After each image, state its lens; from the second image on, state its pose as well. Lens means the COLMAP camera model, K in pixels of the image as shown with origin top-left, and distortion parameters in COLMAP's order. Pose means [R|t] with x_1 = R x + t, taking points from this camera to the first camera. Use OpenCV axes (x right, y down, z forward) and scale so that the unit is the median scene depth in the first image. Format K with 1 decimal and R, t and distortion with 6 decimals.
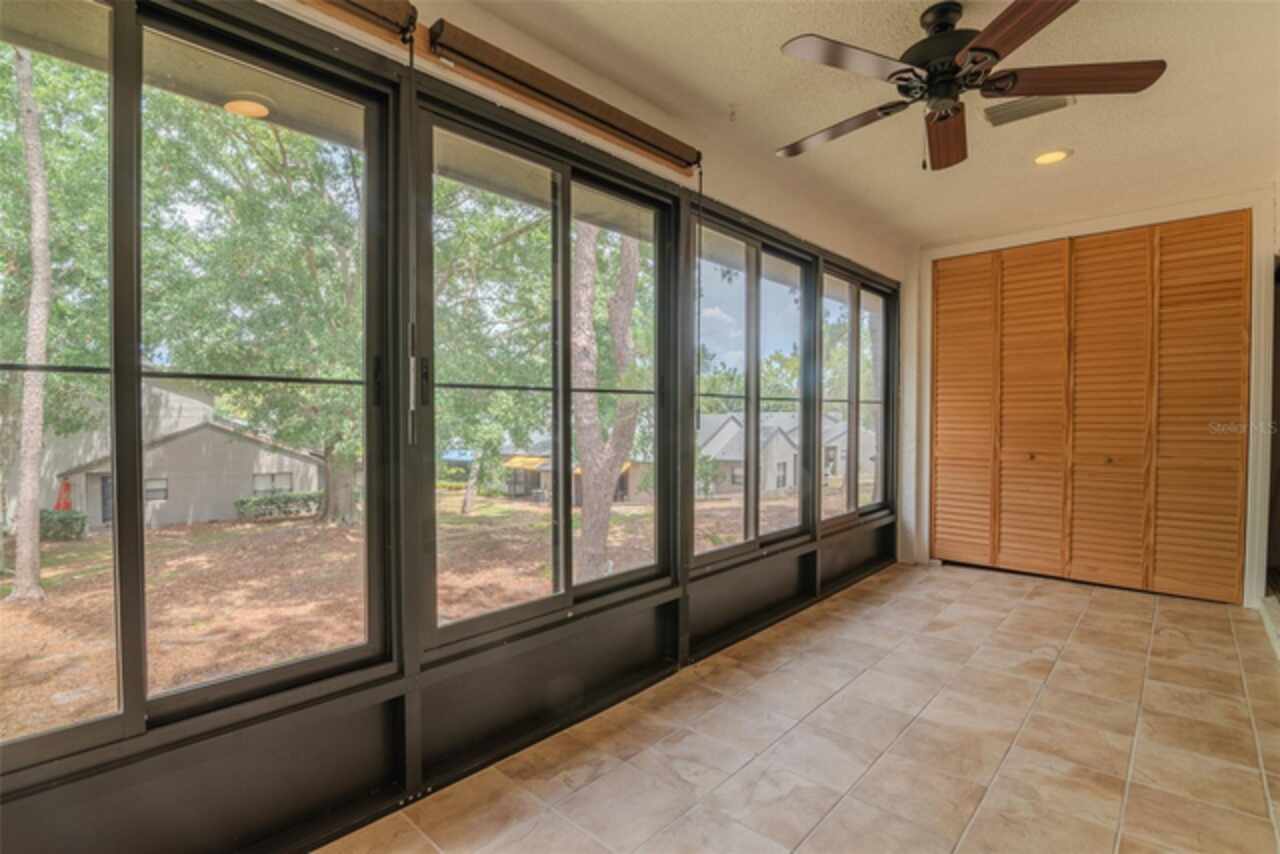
lens RADIAL K [[608.0, 0, 638.7], [0, 608.0, 418.7], [0, 0, 1]] dist [-0.000798, -0.000952]
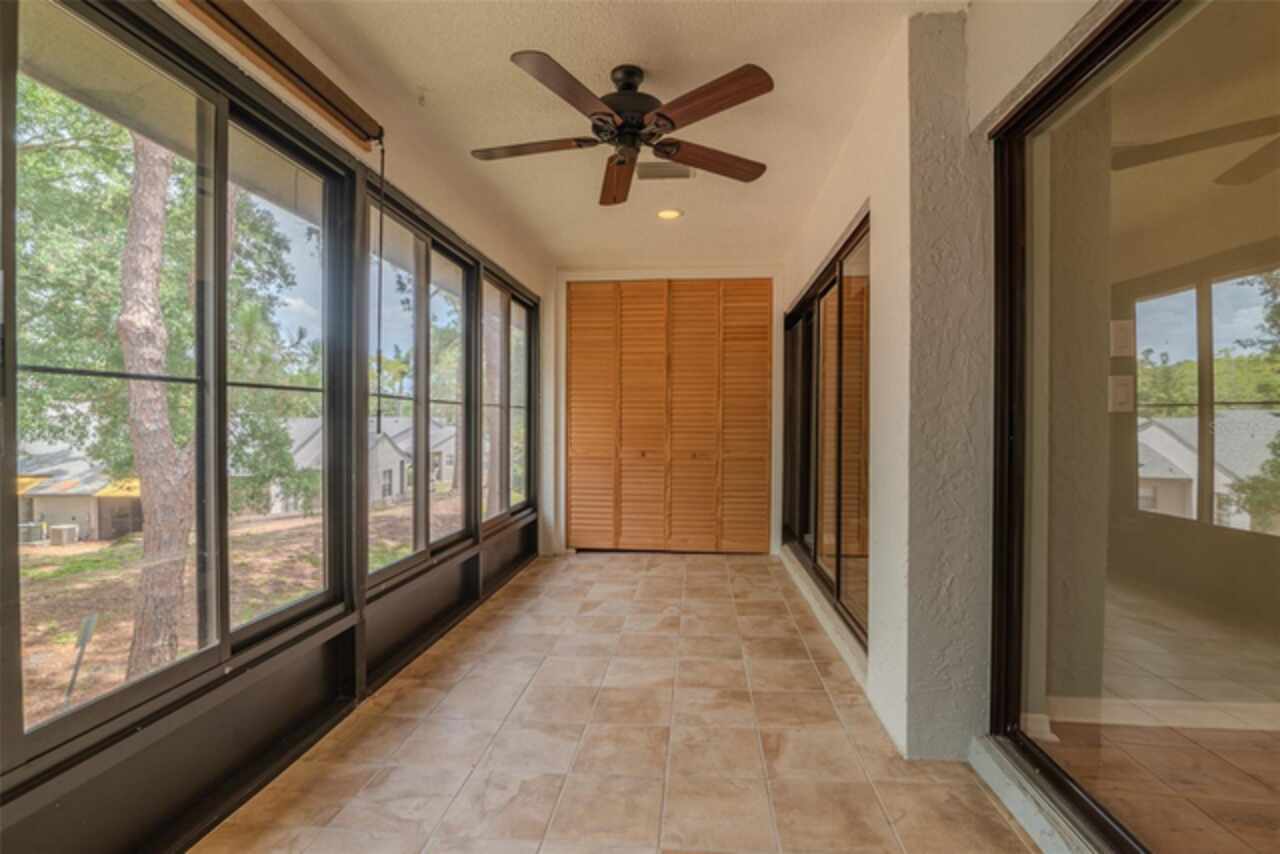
lens RADIAL K [[608.0, 0, 638.7], [0, 608.0, 418.7], [0, 0, 1]] dist [-0.000798, -0.000952]
pose [[0.797034, 0.007654, 0.603885, -0.127496], [-0.002264, 0.999951, -0.009686, 0.003718], [-0.603930, 0.006353, 0.797012, 0.042859]]
